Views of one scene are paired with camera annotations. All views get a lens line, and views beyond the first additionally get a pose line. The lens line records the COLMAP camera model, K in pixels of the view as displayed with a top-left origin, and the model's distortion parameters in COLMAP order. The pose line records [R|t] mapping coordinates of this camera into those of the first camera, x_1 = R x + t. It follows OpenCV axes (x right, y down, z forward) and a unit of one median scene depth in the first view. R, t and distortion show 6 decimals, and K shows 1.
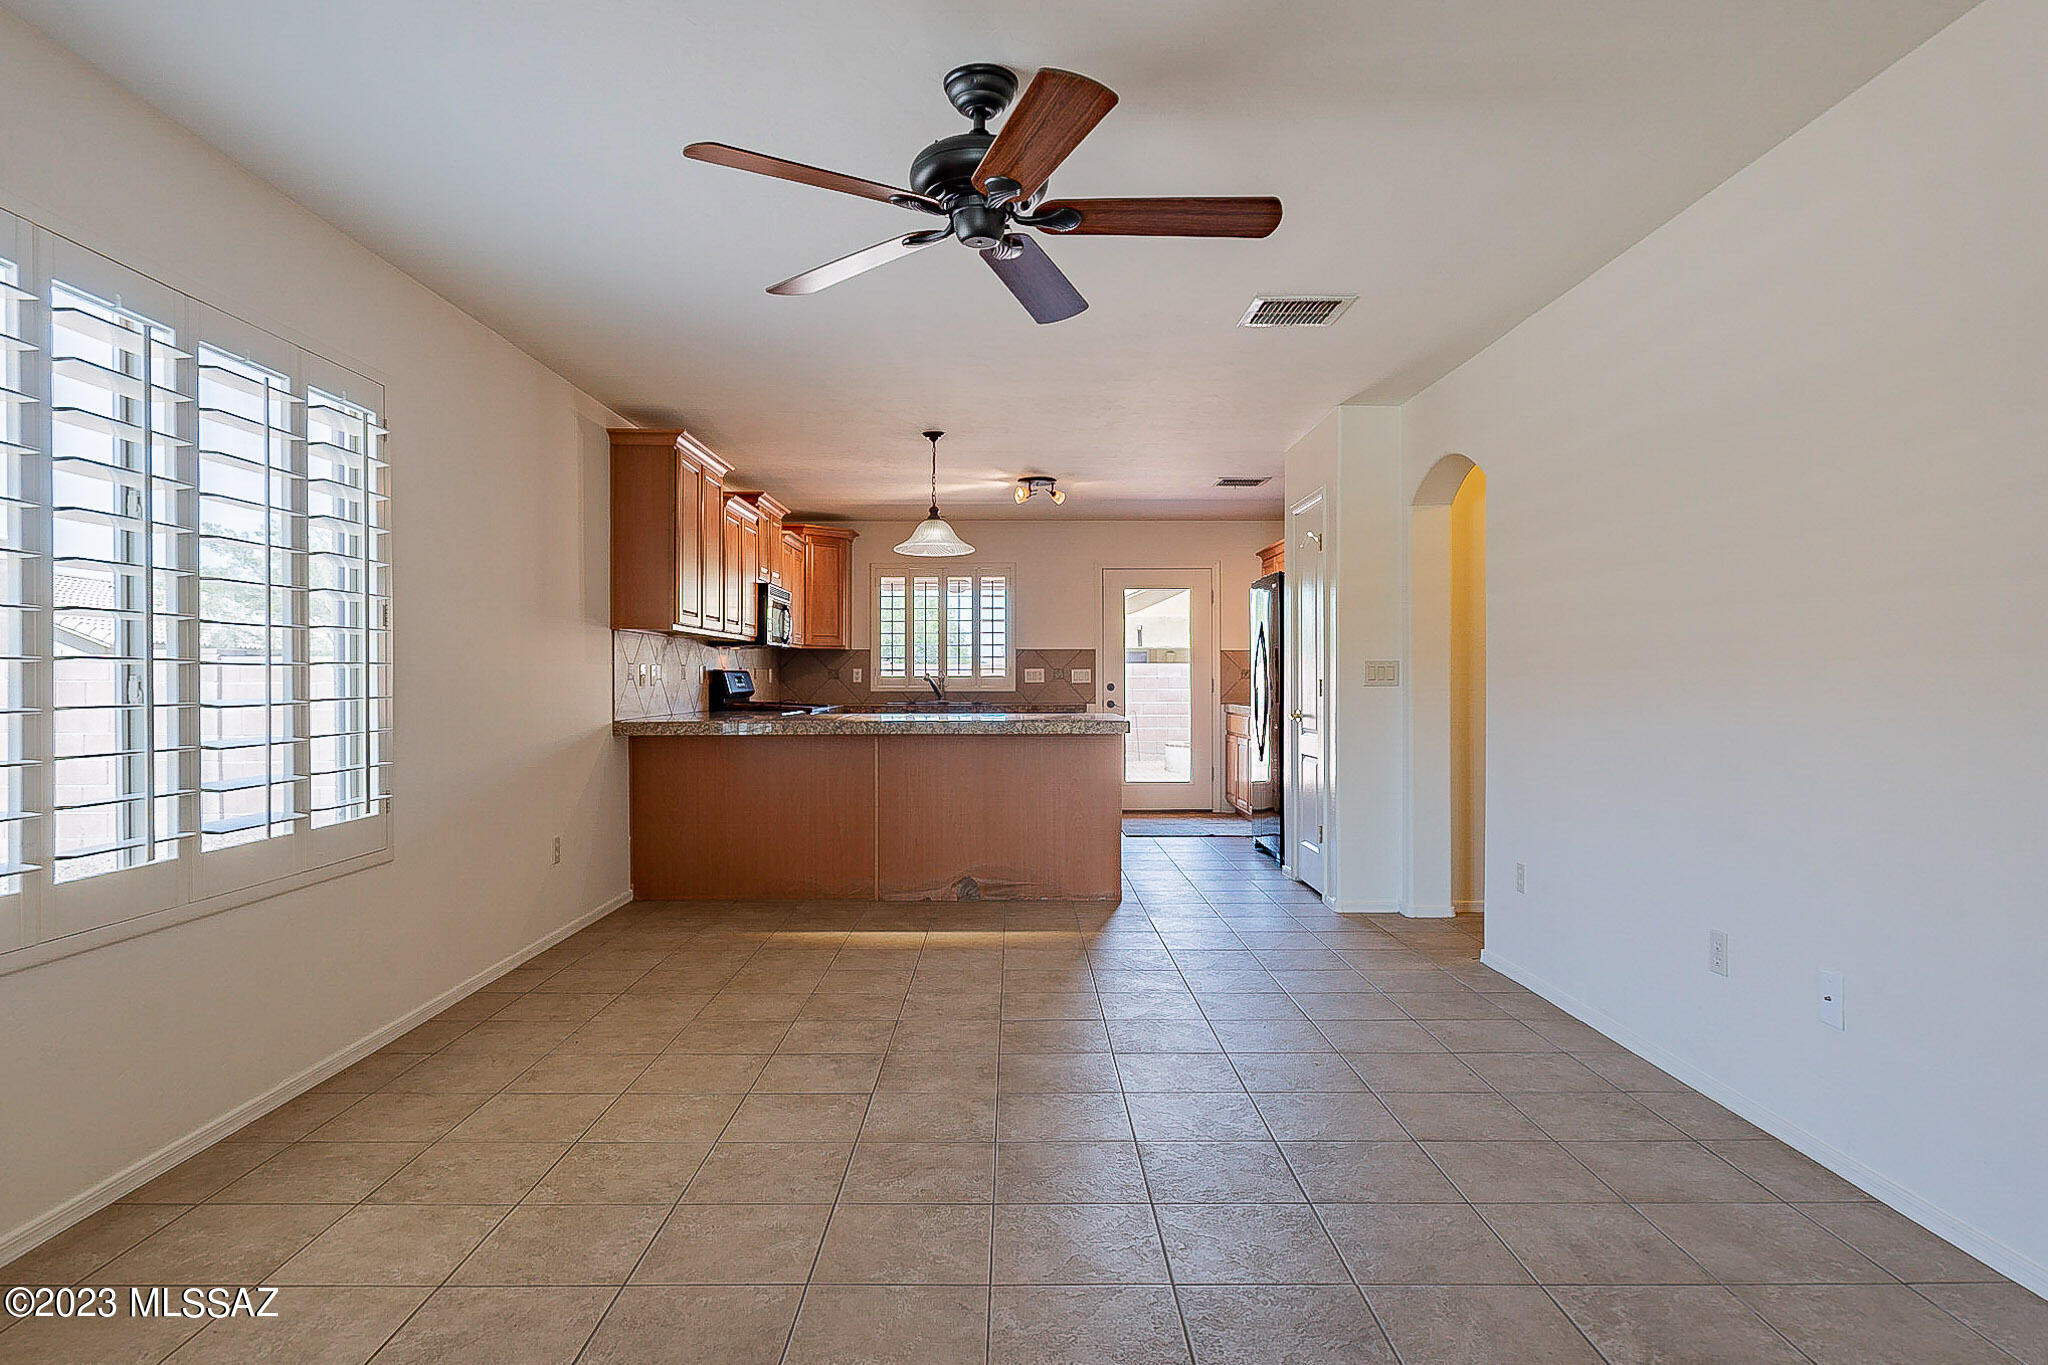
lens RADIAL K [[1189.8, 0, 1015.3], [0, 1189.8, 682.7], [0, 0, 1]] dist [-0.001531, 0.000850]
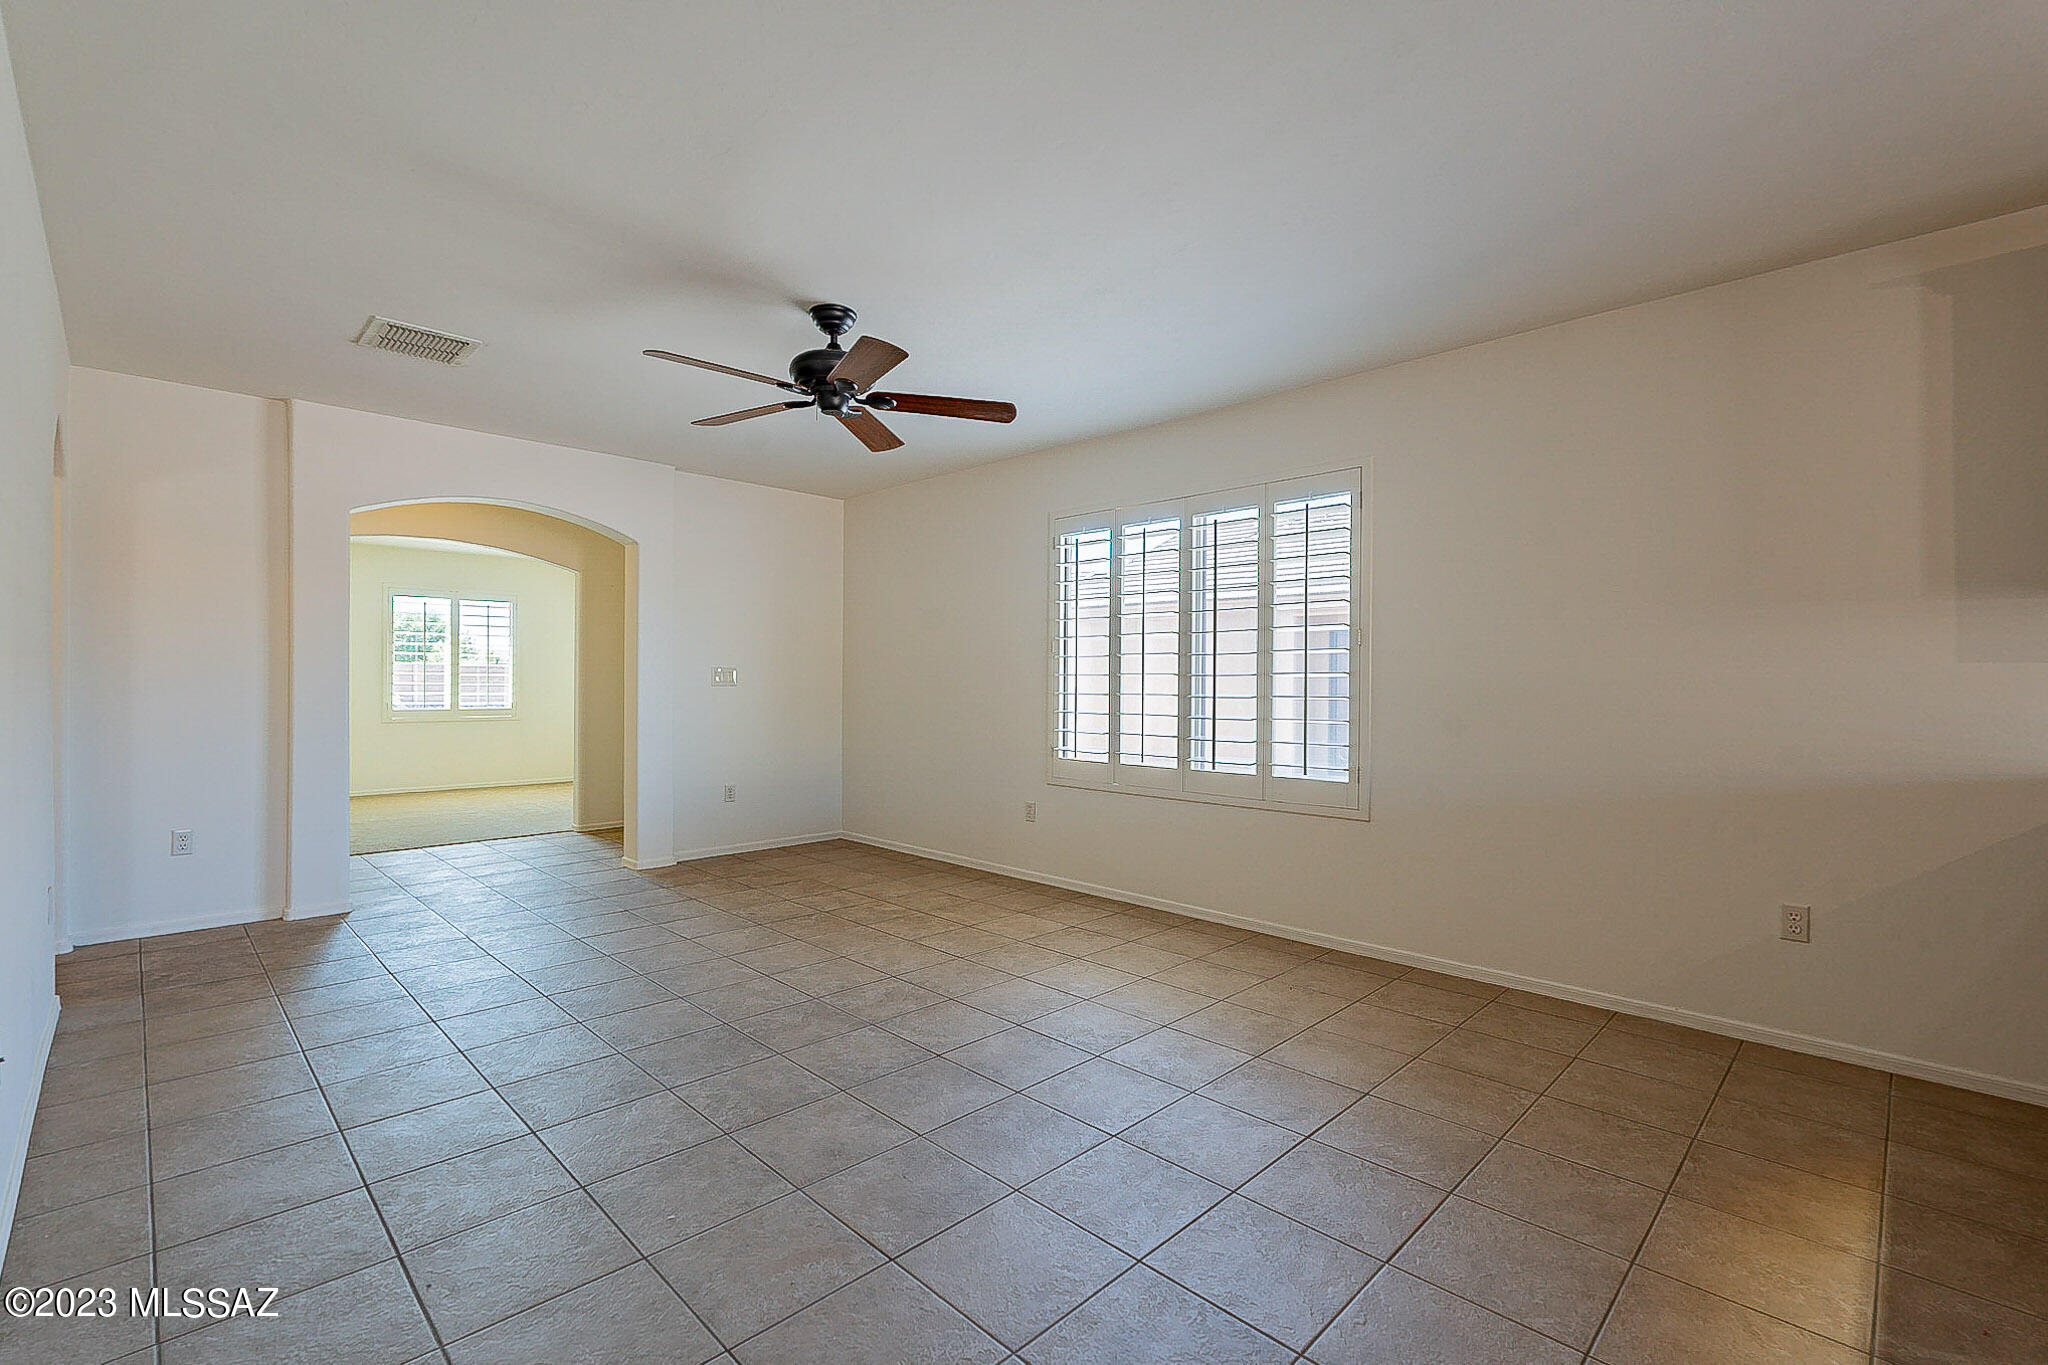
lens RADIAL K [[898.9, 0, 1024.0], [0, 898.9, 682.5], [0, 0, 1]] dist [-0.001762, 0.000782]
pose [[-0.708931, -0.000663, -0.705278, 0.216815], [-0.005469, 0.999975, 0.004557, -0.003090], [0.705257, 0.007087, -0.708916, 0.687626]]
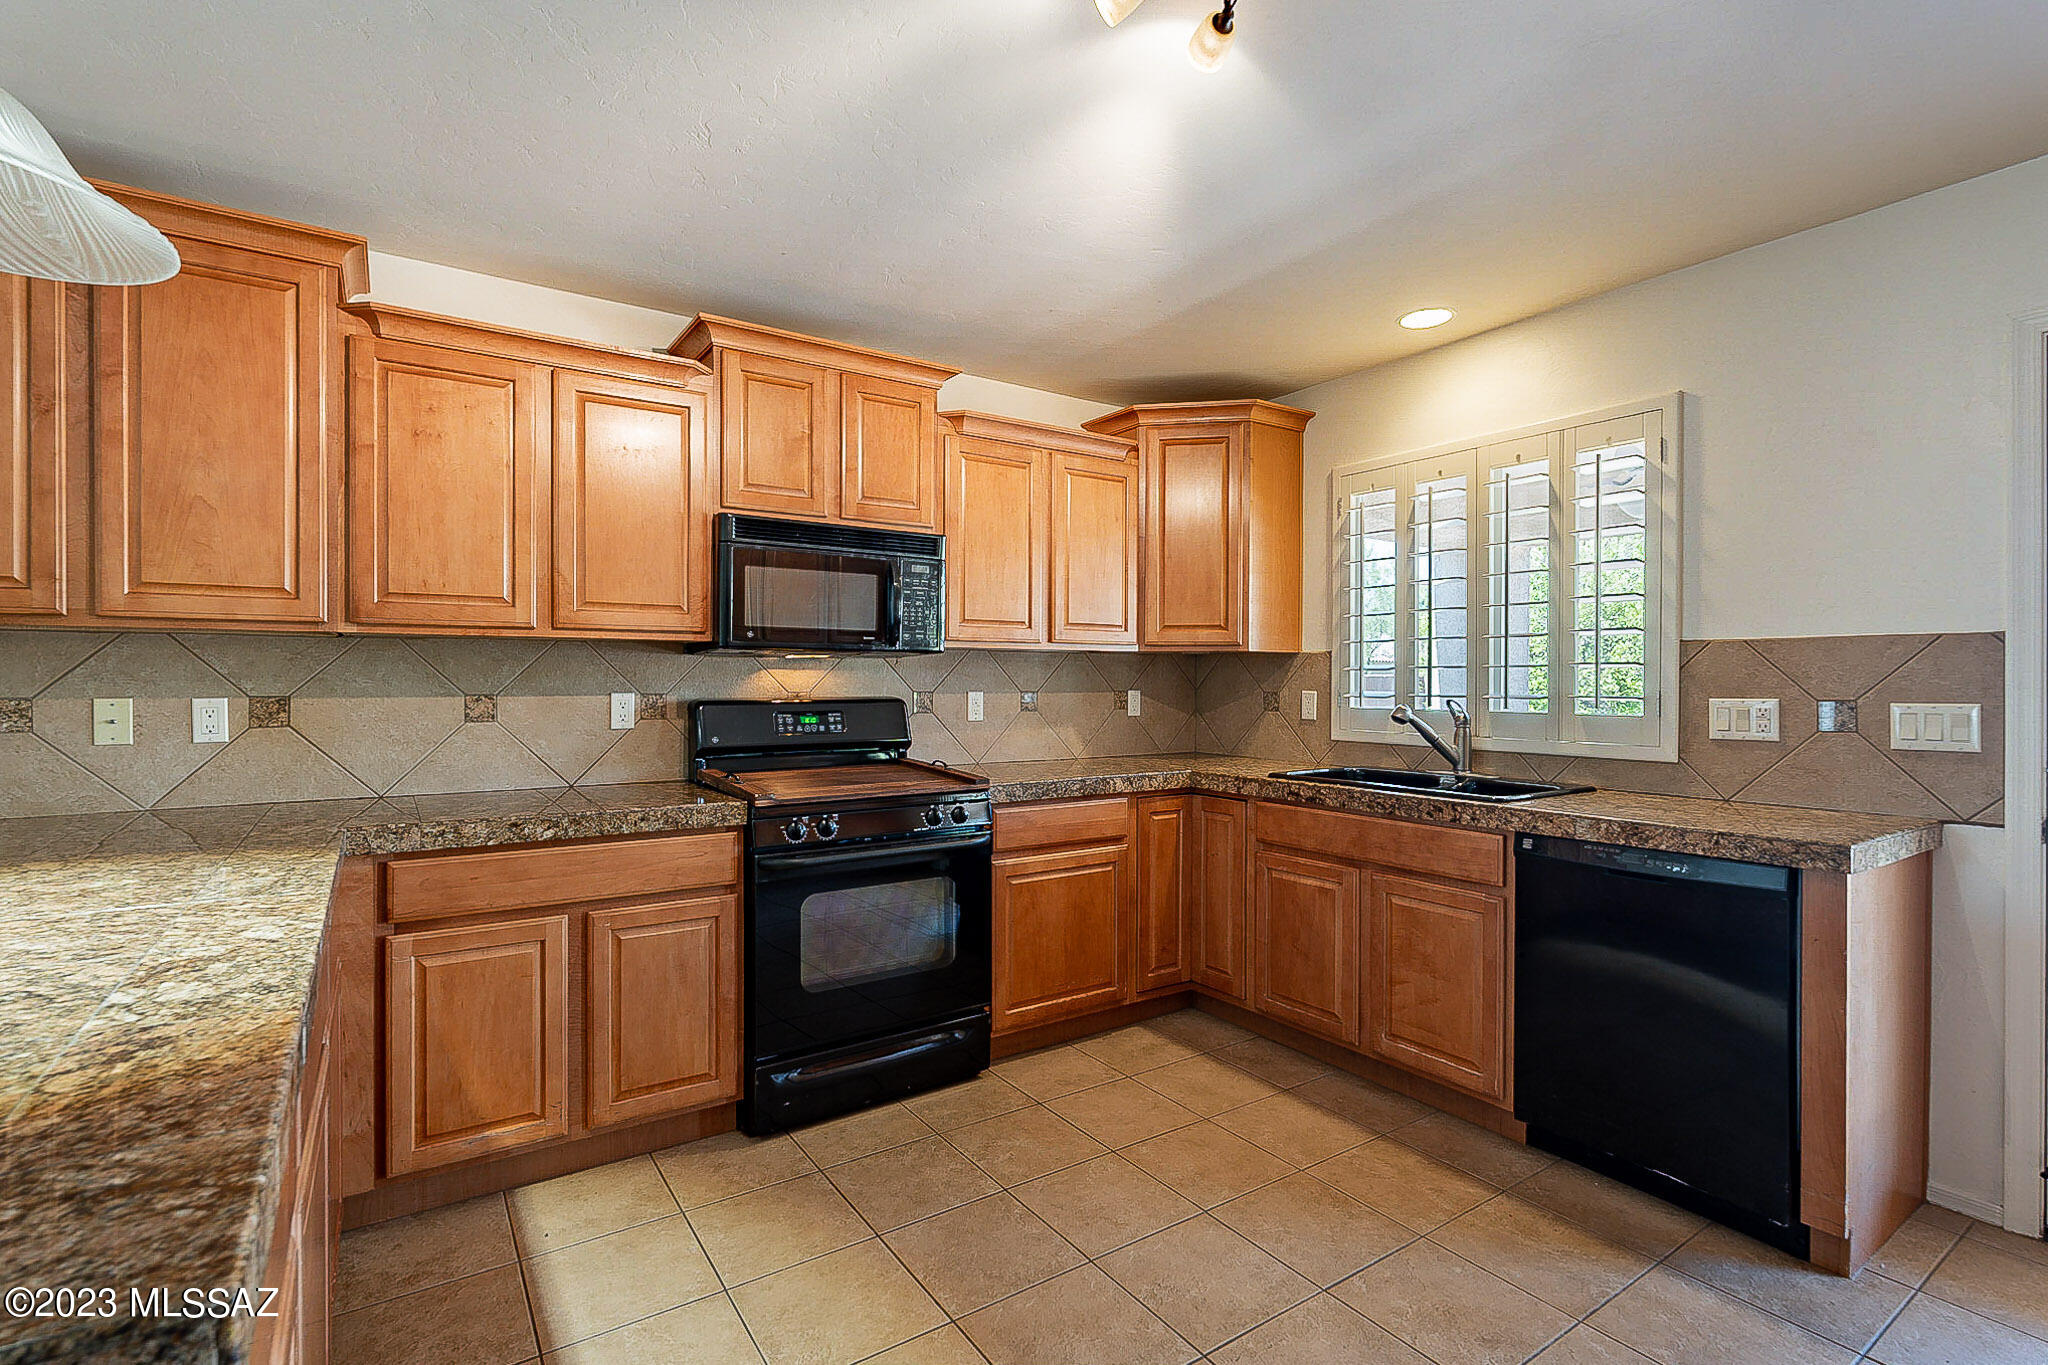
lens RADIAL K [[952.0, 0, 1021.8], [0, 952.0, 683.4], [0, 0, 1]] dist [-0.001466, 0.000455]
pose [[0.556783, 0.007270, -0.830626, 0.157157], [-0.005935, 0.999971, 0.004774, -0.020022], [0.830637, 0.002272, 0.556810, 0.869632]]
